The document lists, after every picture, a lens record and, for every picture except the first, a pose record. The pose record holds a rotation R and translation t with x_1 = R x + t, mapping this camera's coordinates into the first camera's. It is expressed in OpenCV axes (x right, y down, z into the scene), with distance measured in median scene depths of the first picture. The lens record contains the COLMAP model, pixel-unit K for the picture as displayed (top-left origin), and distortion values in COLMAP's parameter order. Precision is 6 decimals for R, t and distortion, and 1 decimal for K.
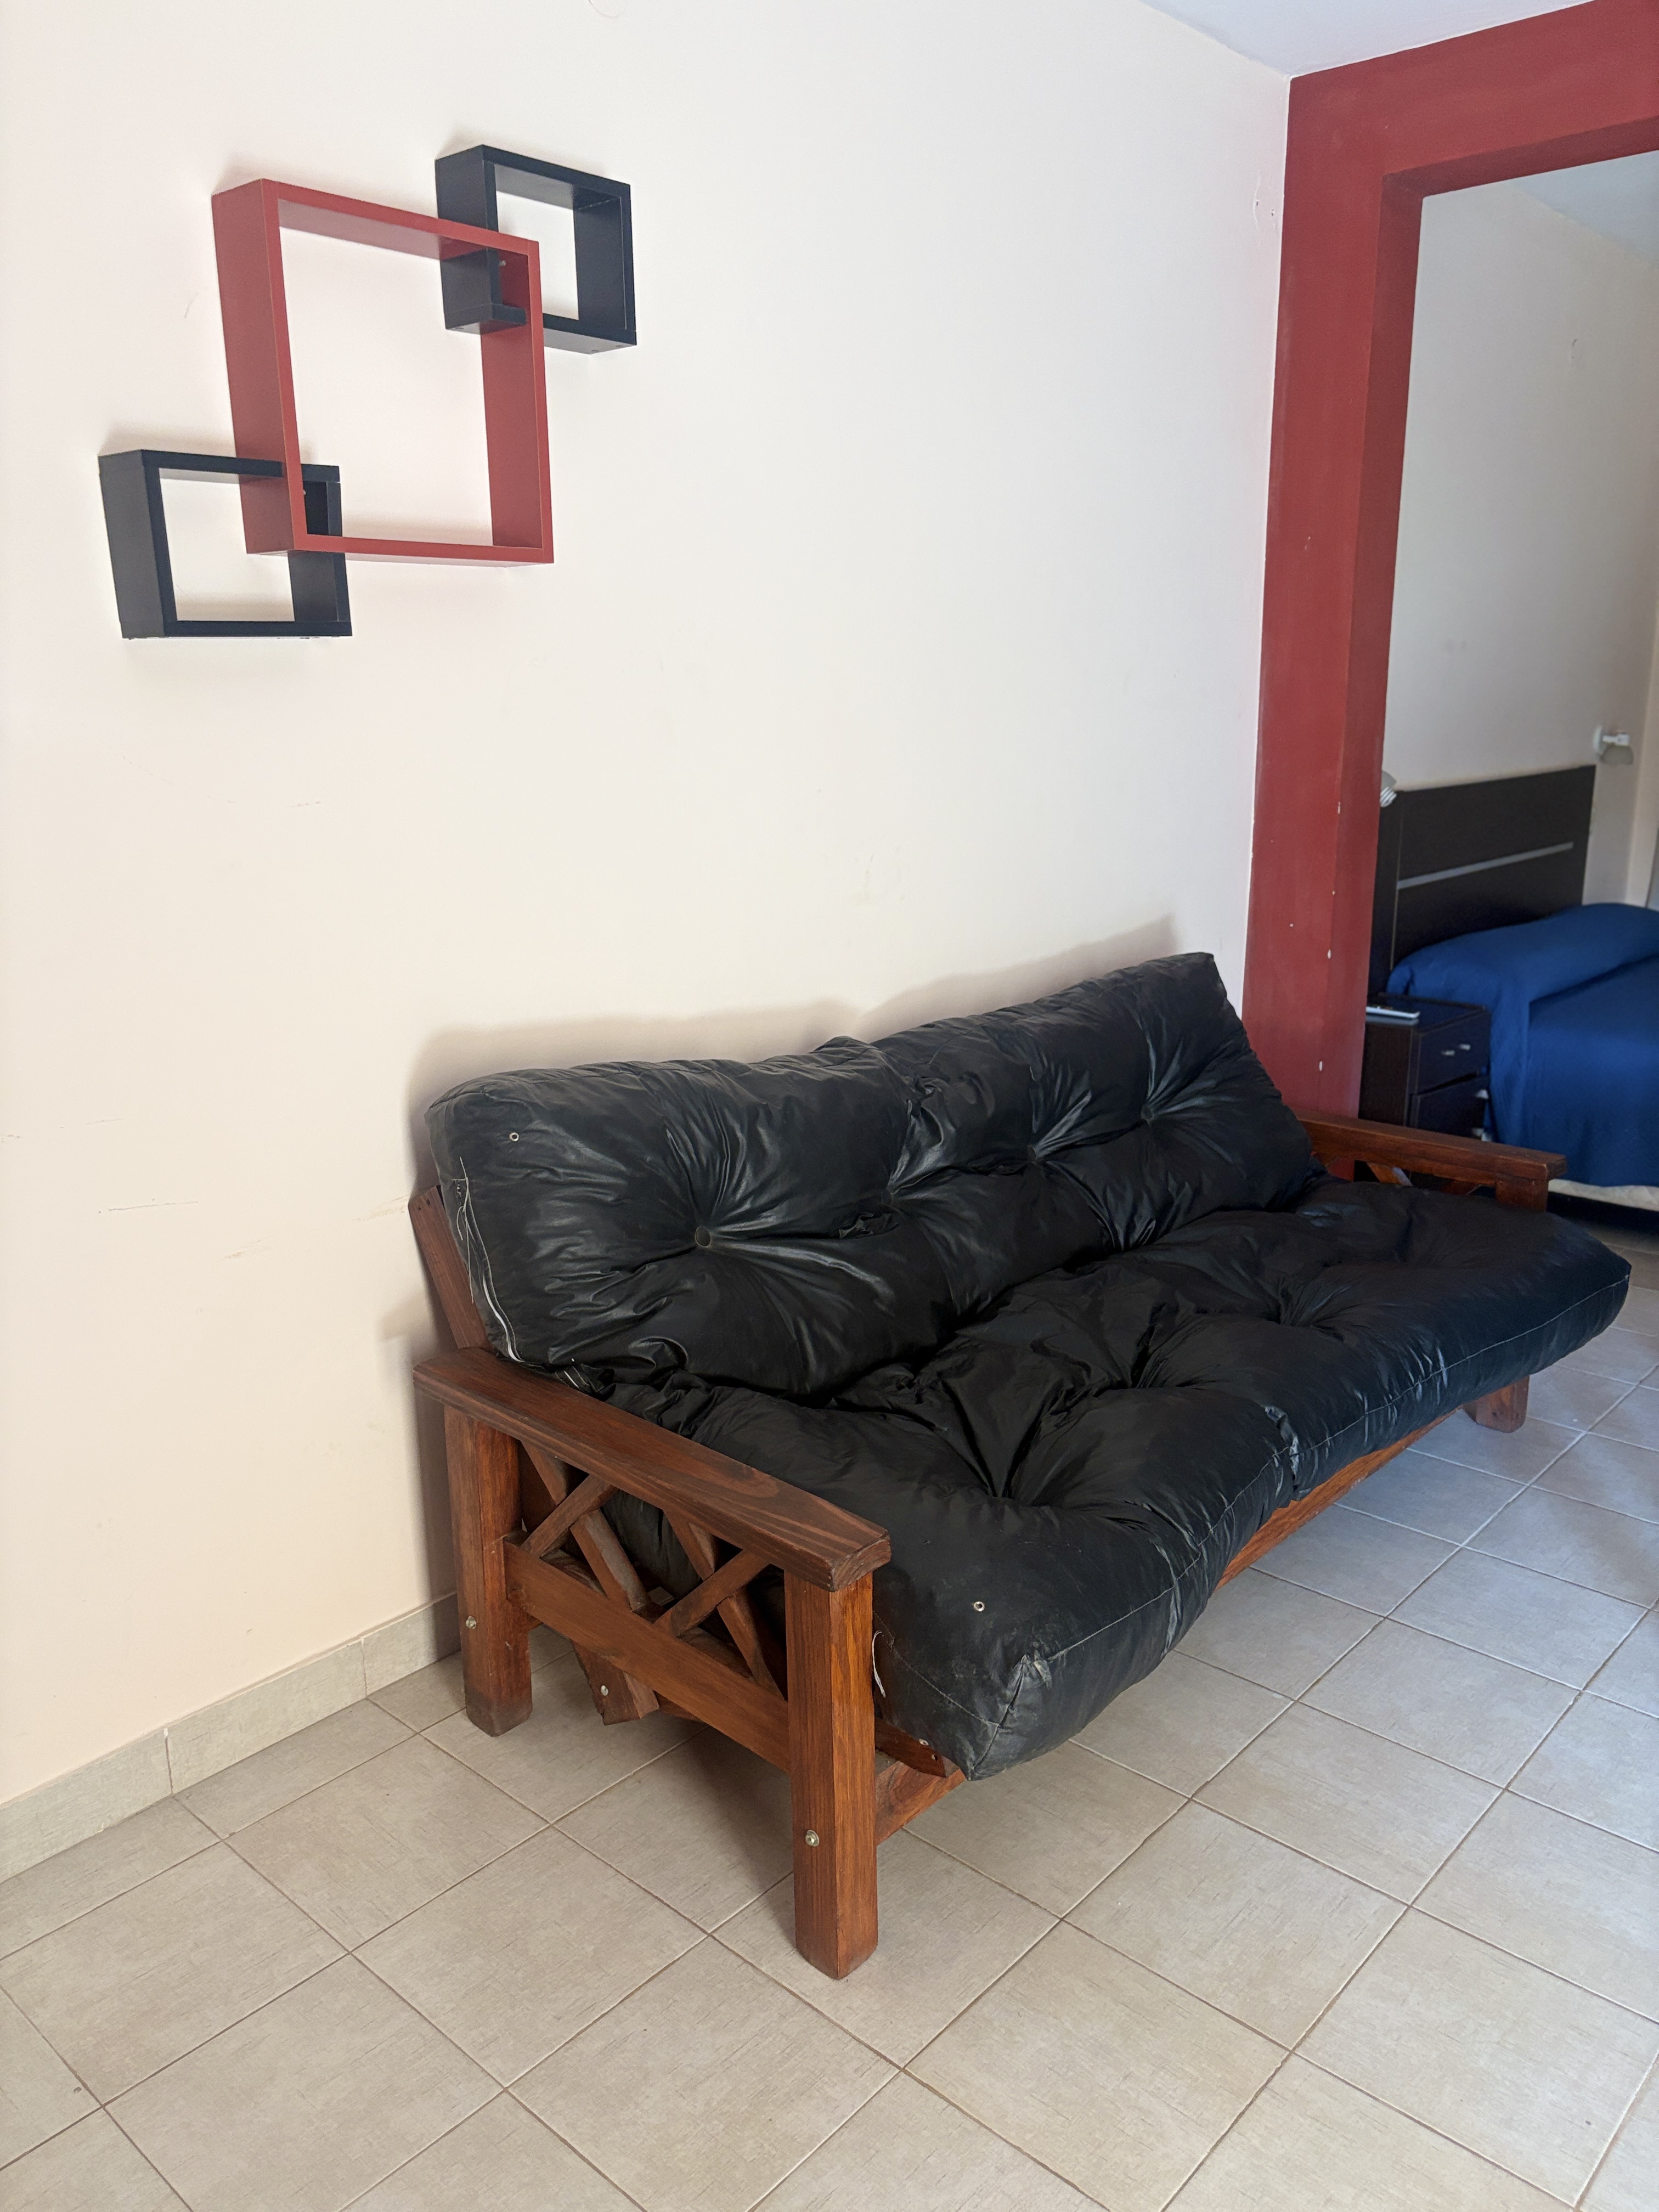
lens RADIAL K [[1684.5, 0, 829.5], [0, 1684.5, 1106.0], [0, 0, 1]] dist [0.037736, -0.002153]
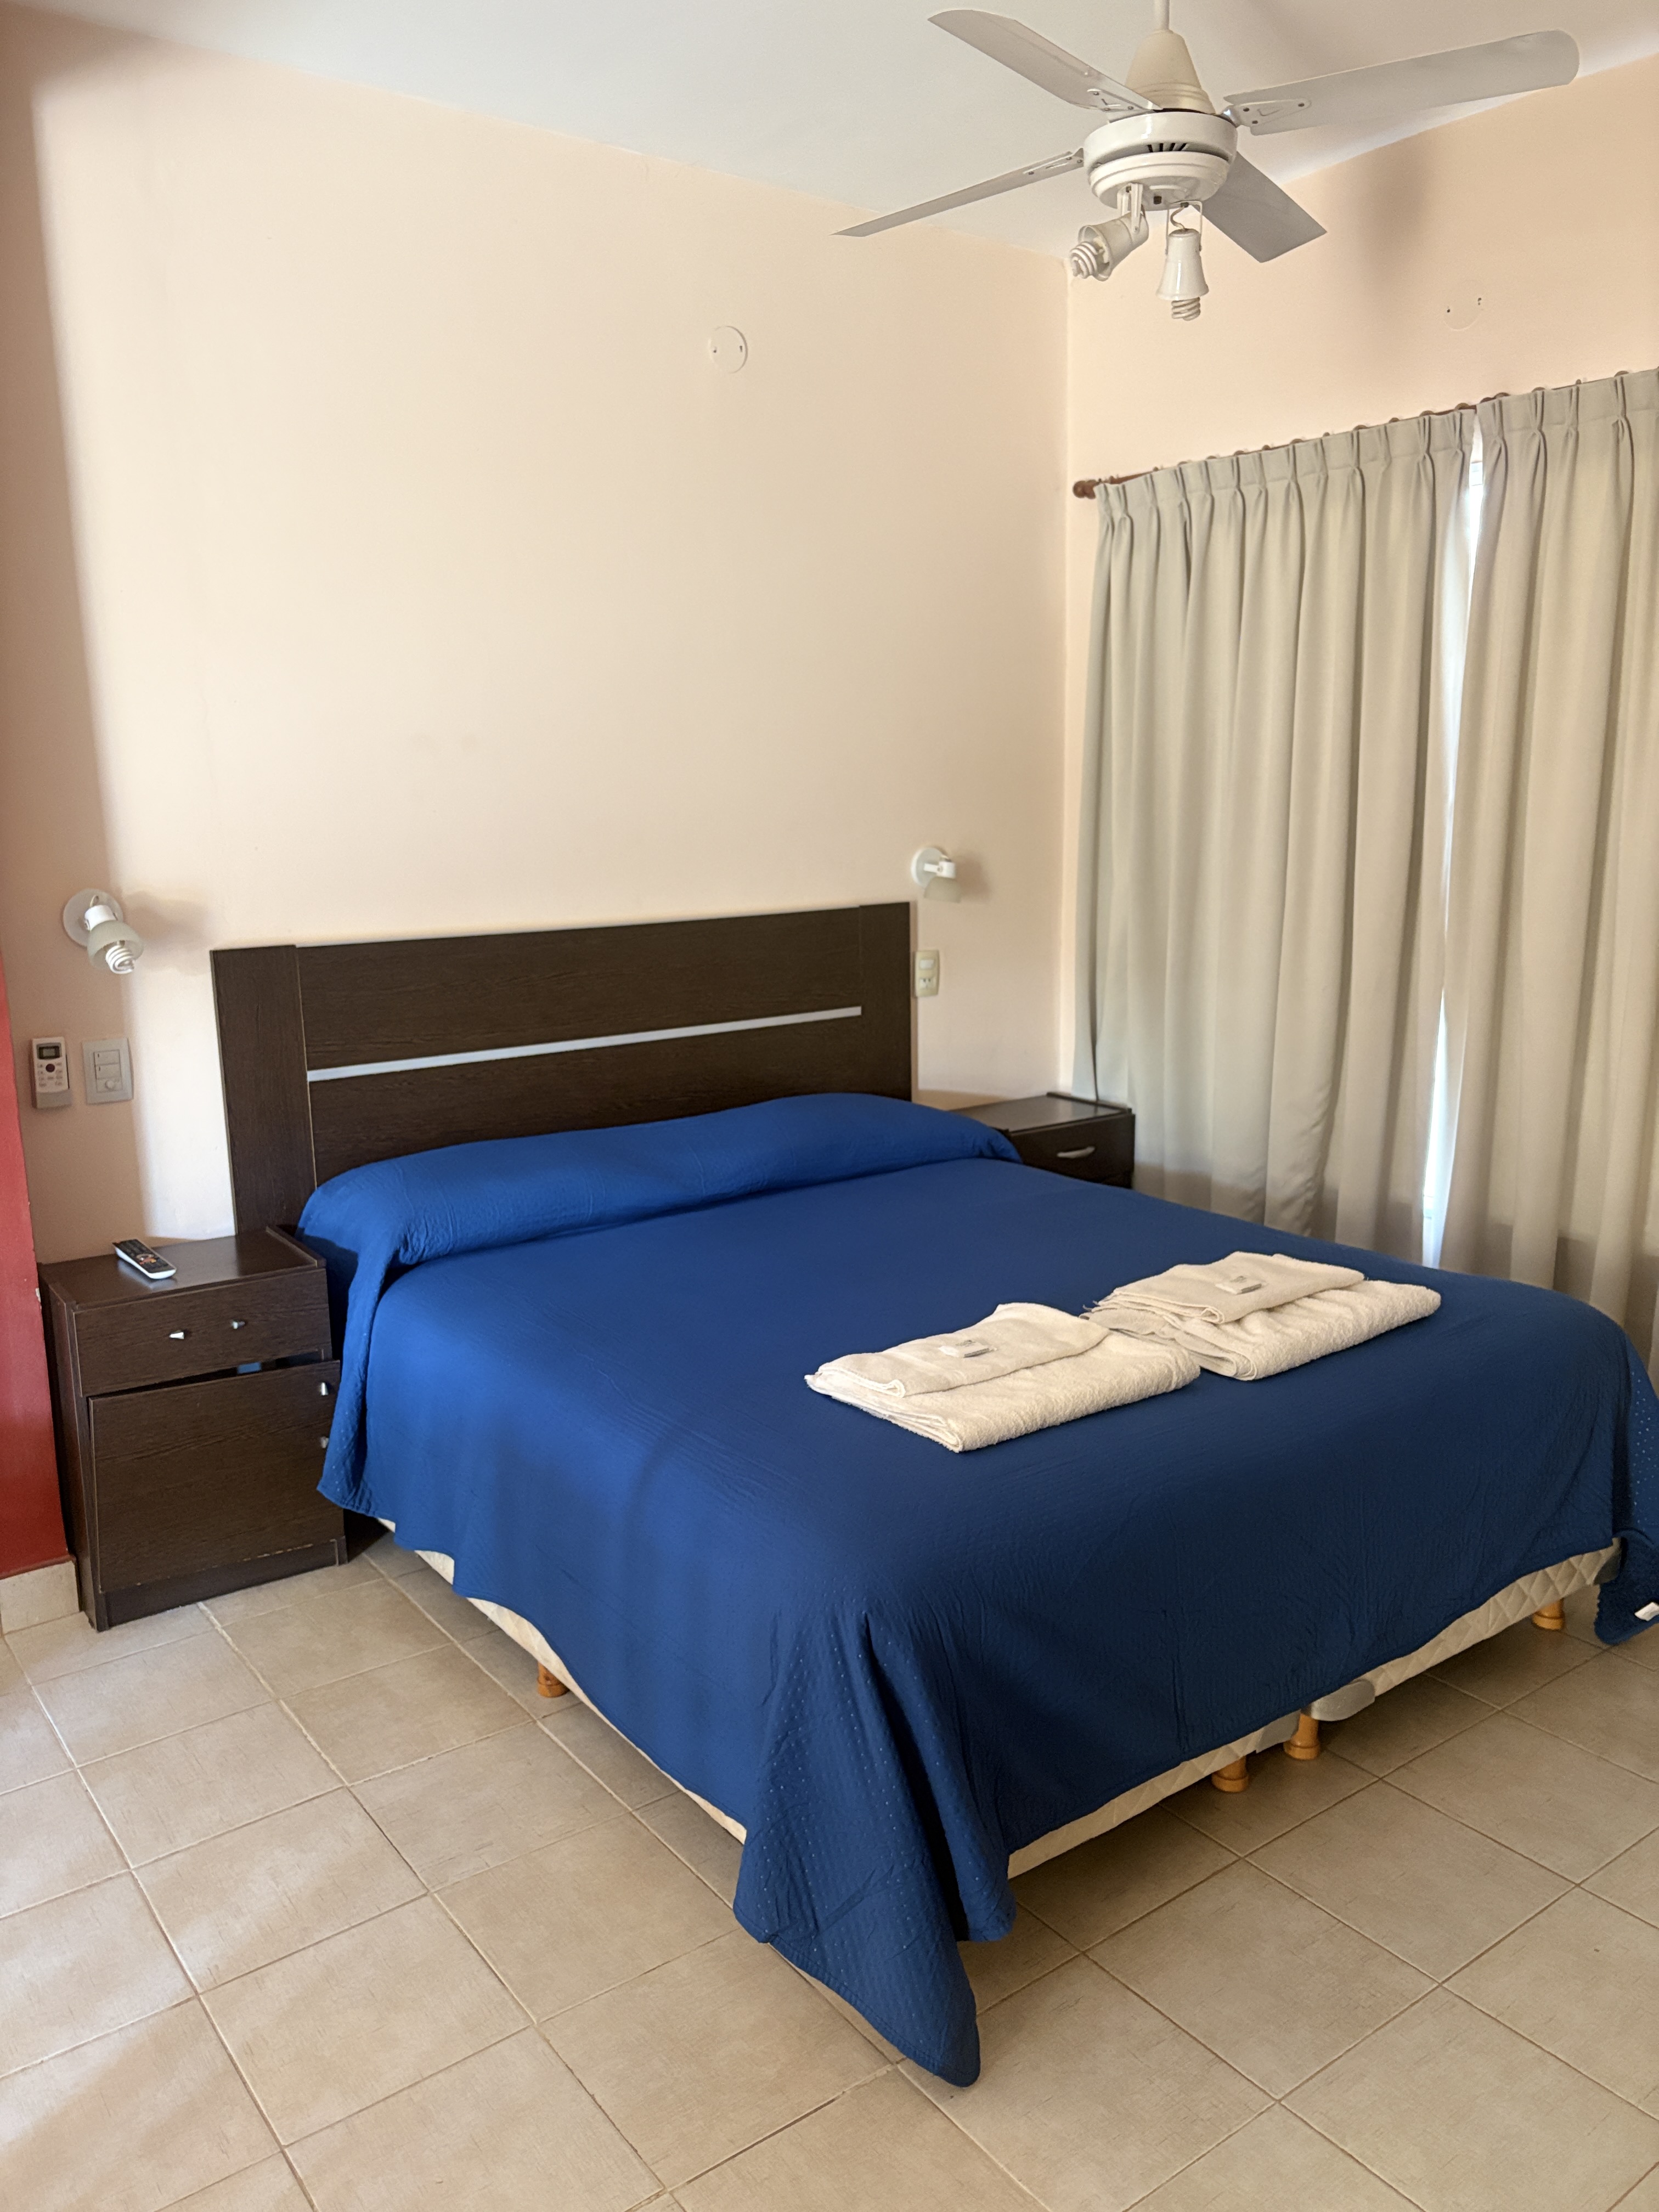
lens RADIAL K [[1684.5, 0, 829.5], [0, 1684.5, 1106.0], [0, 0, 1]] dist [0.037736, -0.002153]
pose [[0.978665, 0.033968, -0.202637, 0.567041], [-0.043569, 0.998120, -0.043108, -0.079217], [0.200792, 0.051017, 0.978305, 0.280994]]
